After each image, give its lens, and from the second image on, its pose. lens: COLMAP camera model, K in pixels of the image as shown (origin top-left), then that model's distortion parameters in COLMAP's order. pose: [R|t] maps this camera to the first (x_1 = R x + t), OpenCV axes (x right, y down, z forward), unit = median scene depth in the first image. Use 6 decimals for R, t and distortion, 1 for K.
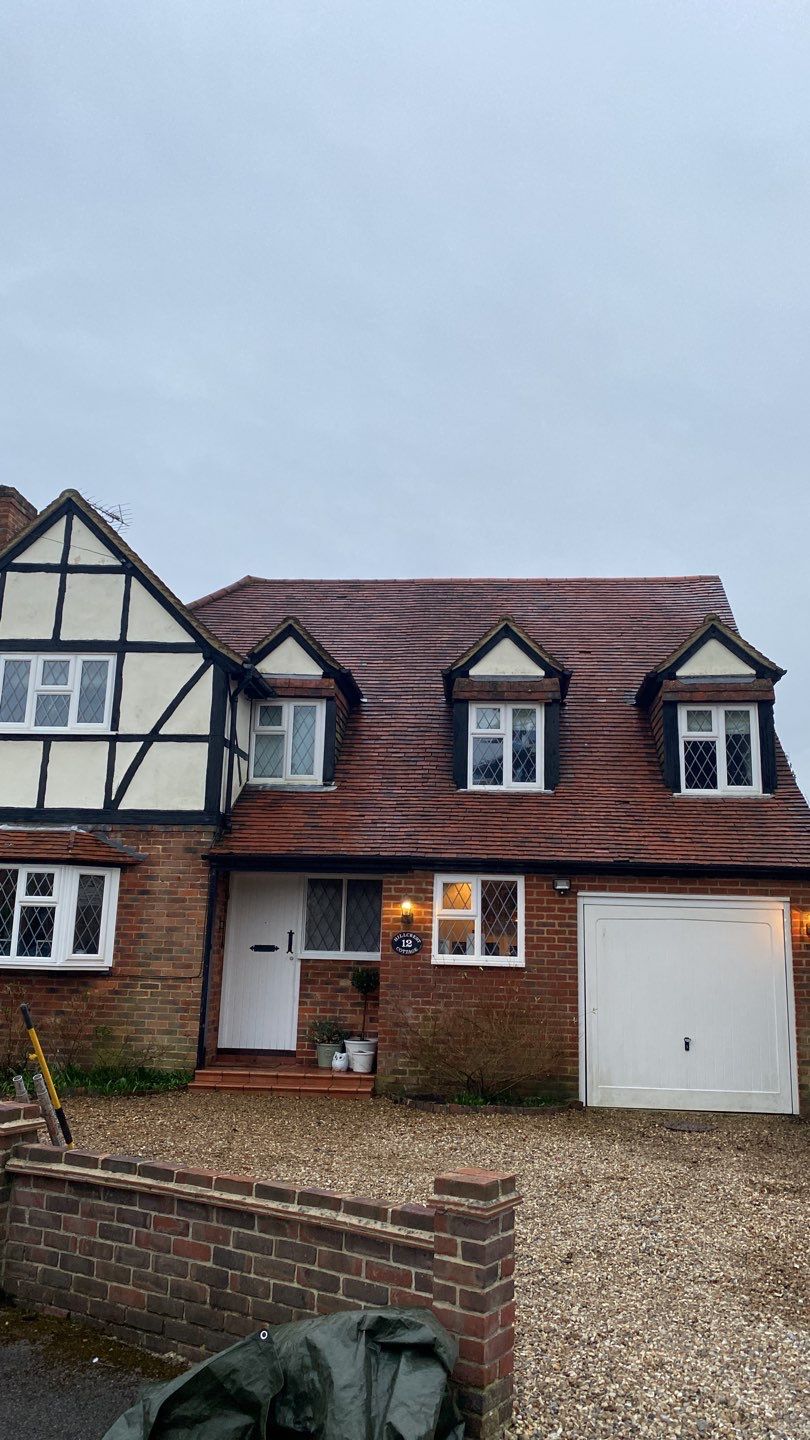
lens RADIAL K [[1084.1, 0, 414.8], [0, 1084.1, 721.8], [0, 0, 1]] dist [0.199773, -0.600349]
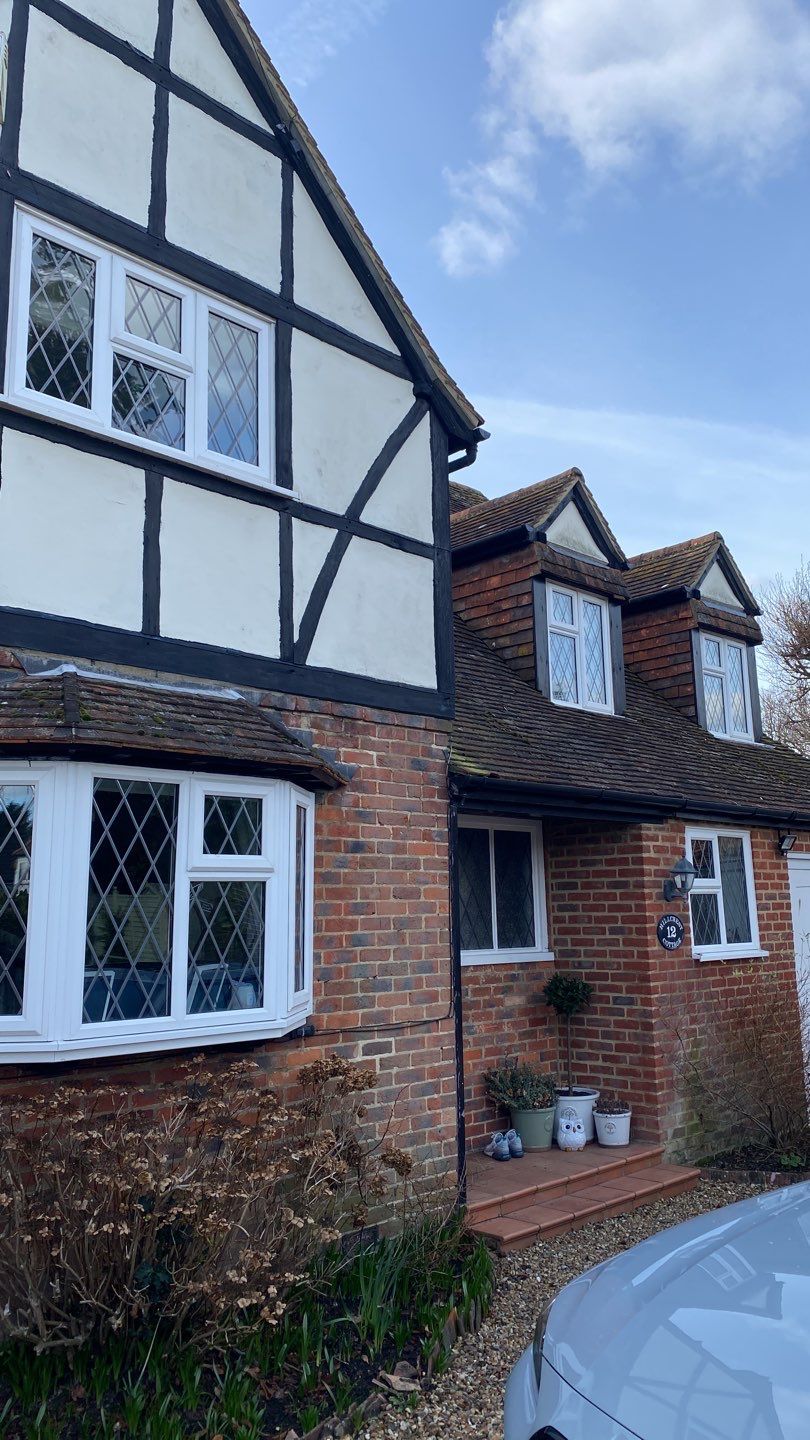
lens RADIAL K [[1080.6, 0, 410.6], [0, 1080.6, 711.1], [0, 0, 1]] dist [0.095817, -0.195647]
pose [[0.650720, 0.101109, 0.752556, -0.572013], [-0.120647, 0.992272, -0.028995, 0.105834], [-0.749672, -0.071927, 0.657889, 0.668987]]
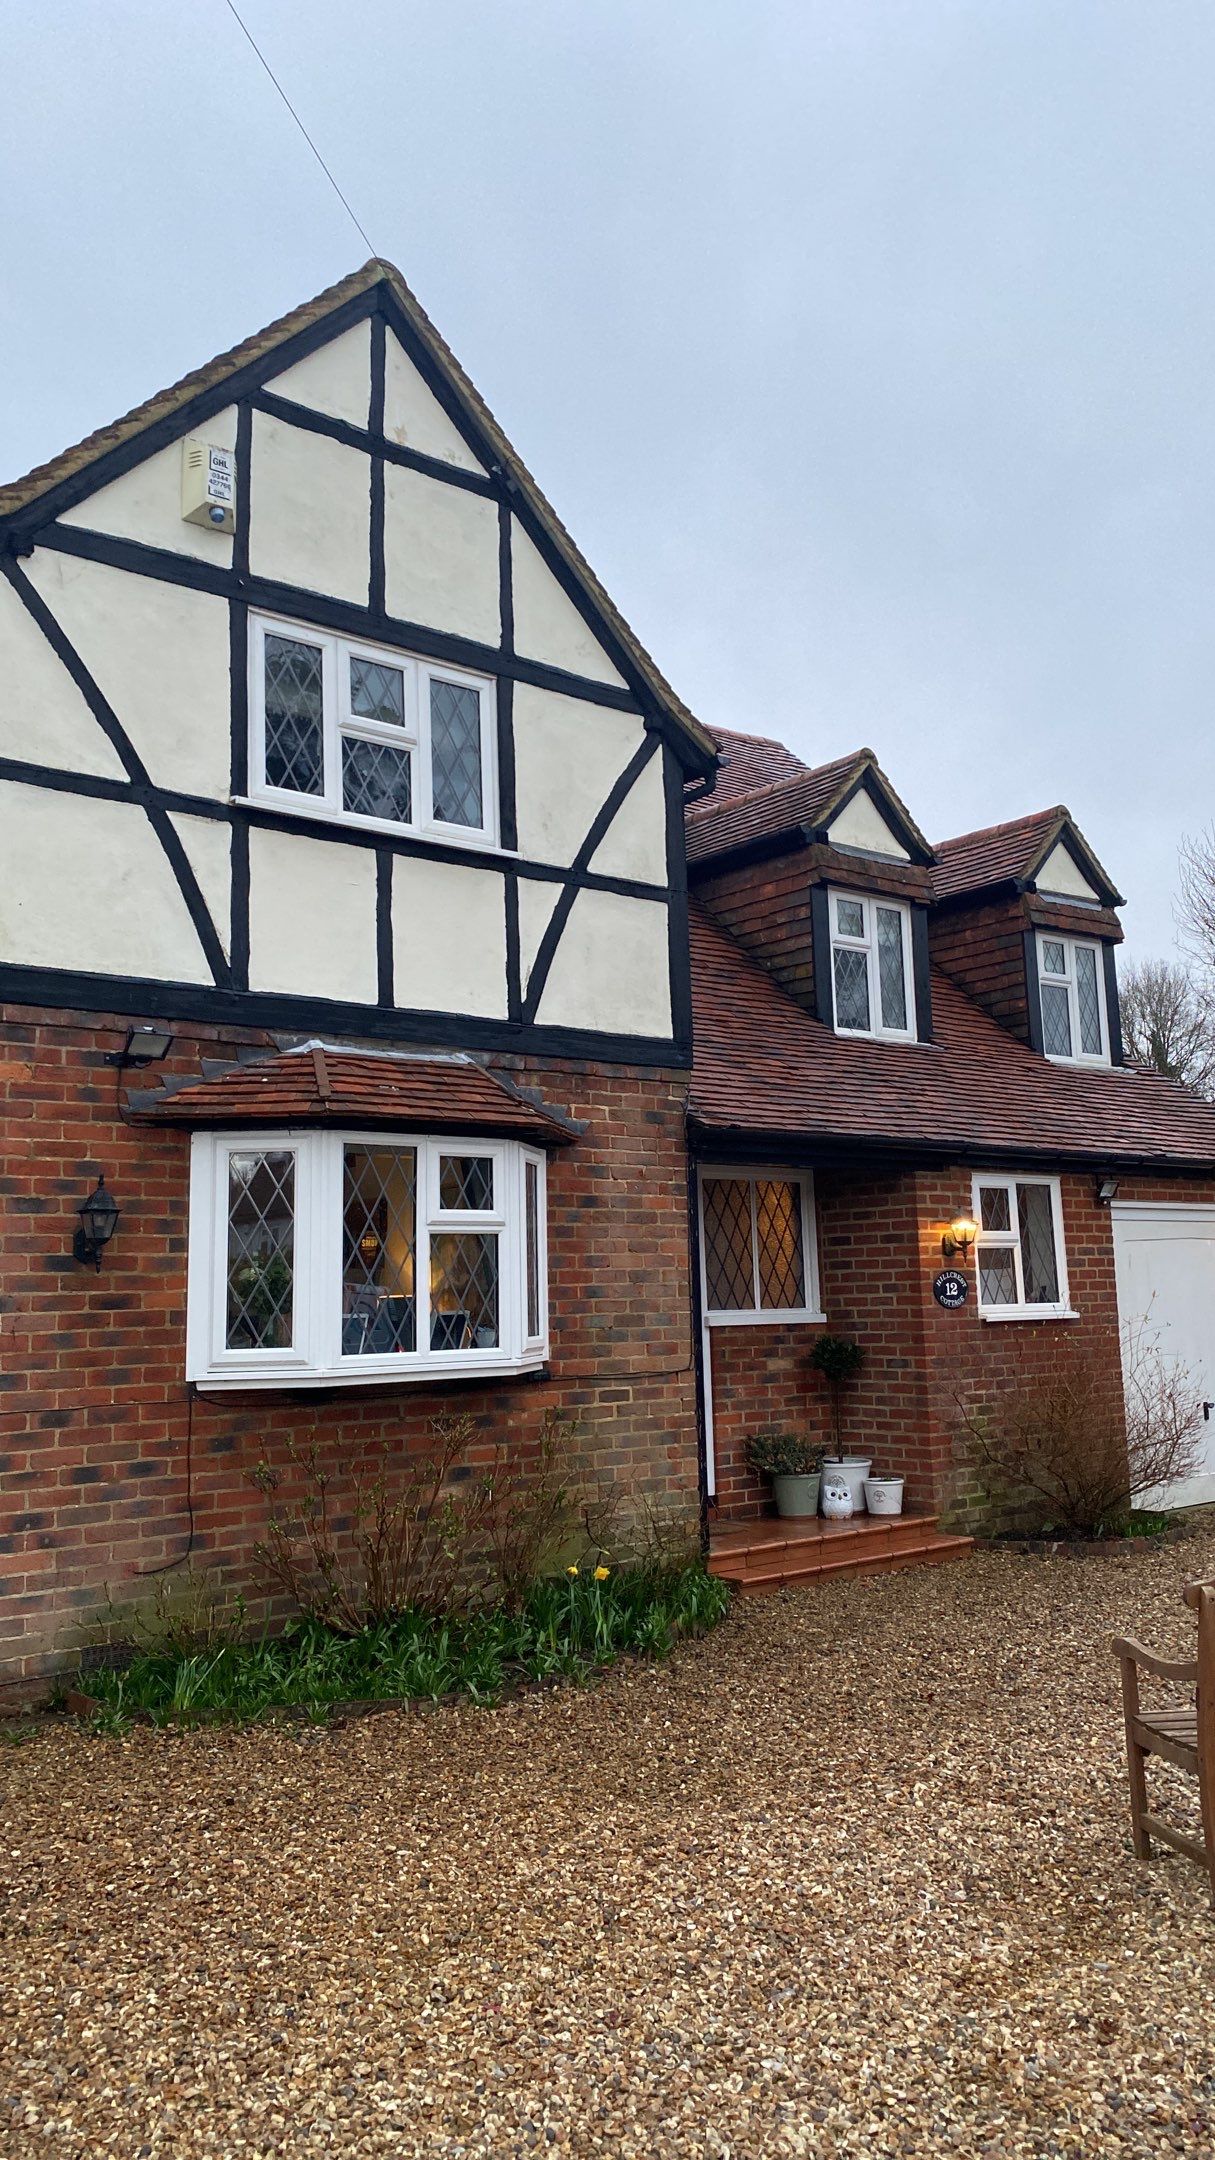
lens RADIAL K [[1622.1, 0, 607.9], [0, 1622.1, 1081.6], [0, 0, 1]] dist [0.117715, -0.190413]
pose [[0.714681, 0.048645, 0.697756, -0.717048], [-0.097244, 0.994801, 0.030248, 0.079837], [-0.692657, -0.089470, 0.715696, 0.486777]]
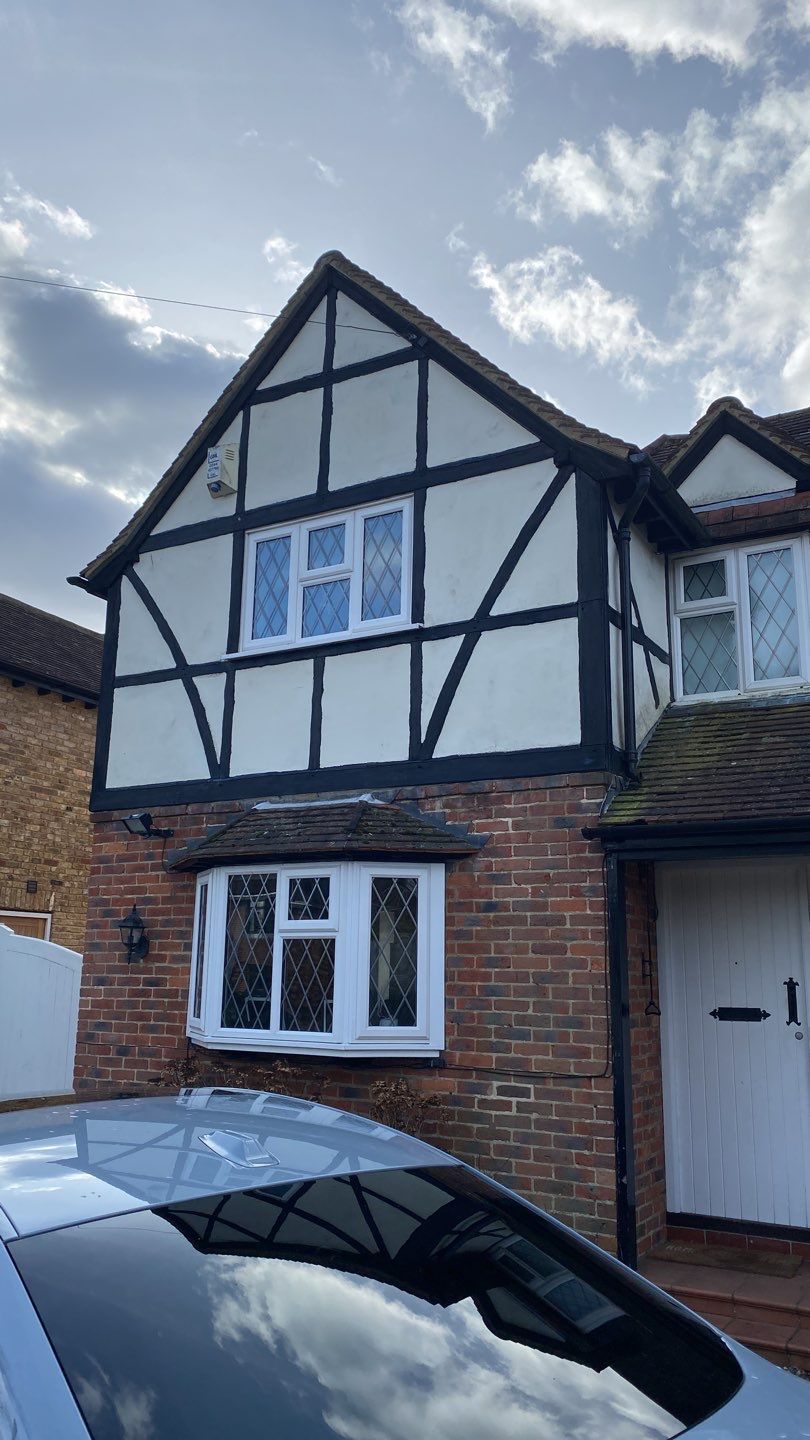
lens RADIAL K [[1089.6, 0, 404.4], [0, 1089.6, 711.3], [0, 0, 1]] dist [0.129187, -0.363930]
pose [[0.901445, -0.113626, -0.417715, -0.050929], [0.097535, 0.993437, -0.059749, 0.087182], [0.421762, 0.013119, 0.906612, 0.493151]]
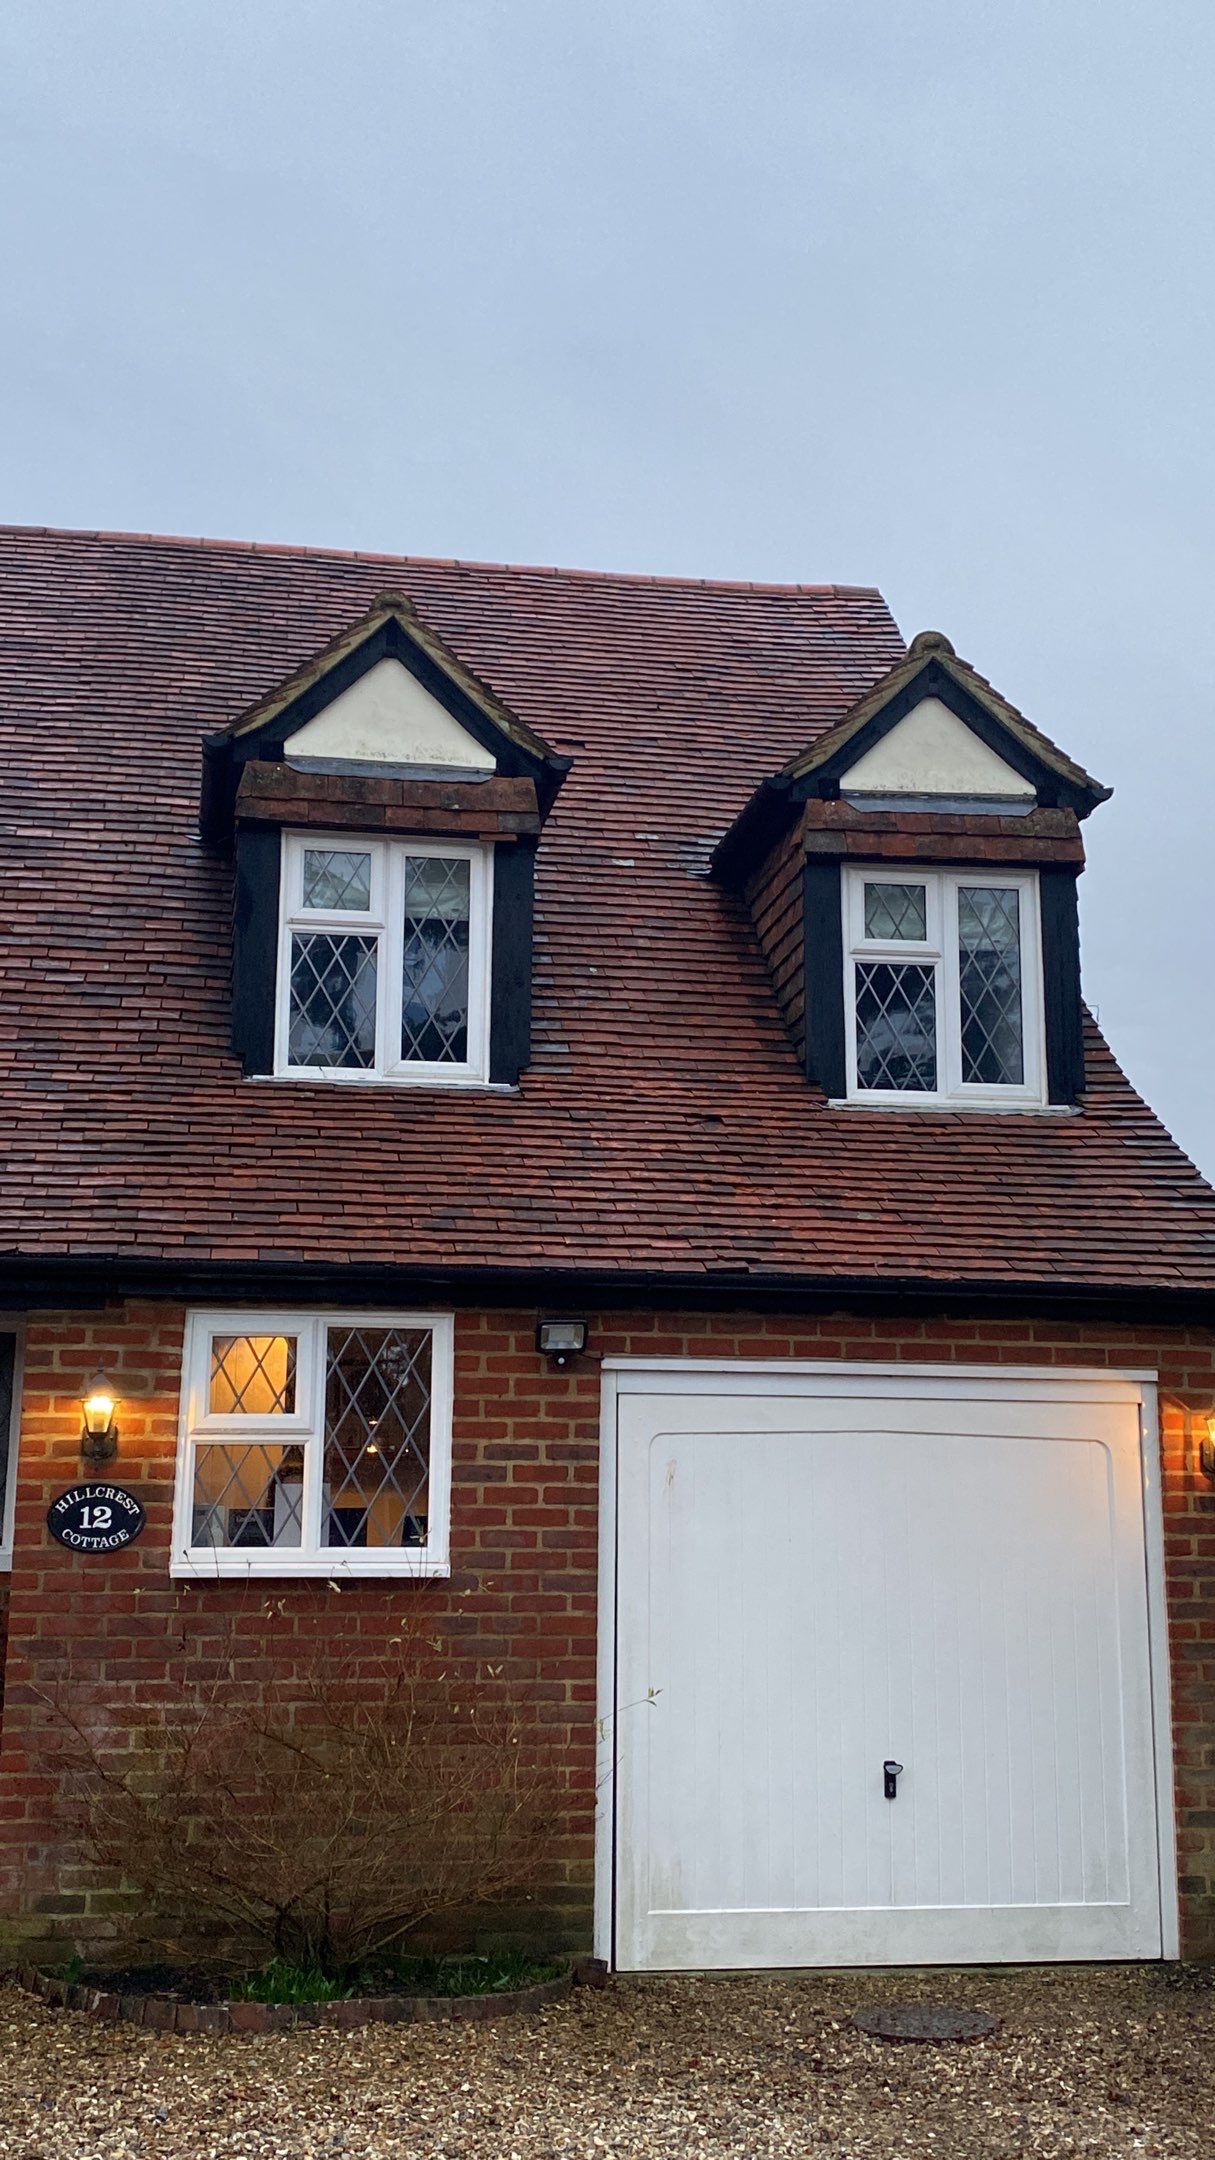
lens RADIAL K [[2364.0, 0, 624.2], [0, 2364.0, 1075.5], [0, 0, 1]] dist [0.239546, -0.758580]
pose [[0.969496, 0.028139, 0.243488, -0.031202], [-0.033142, 0.999315, 0.016476, 0.049305], [-0.242858, -0.024043, 0.969764, 0.246901]]
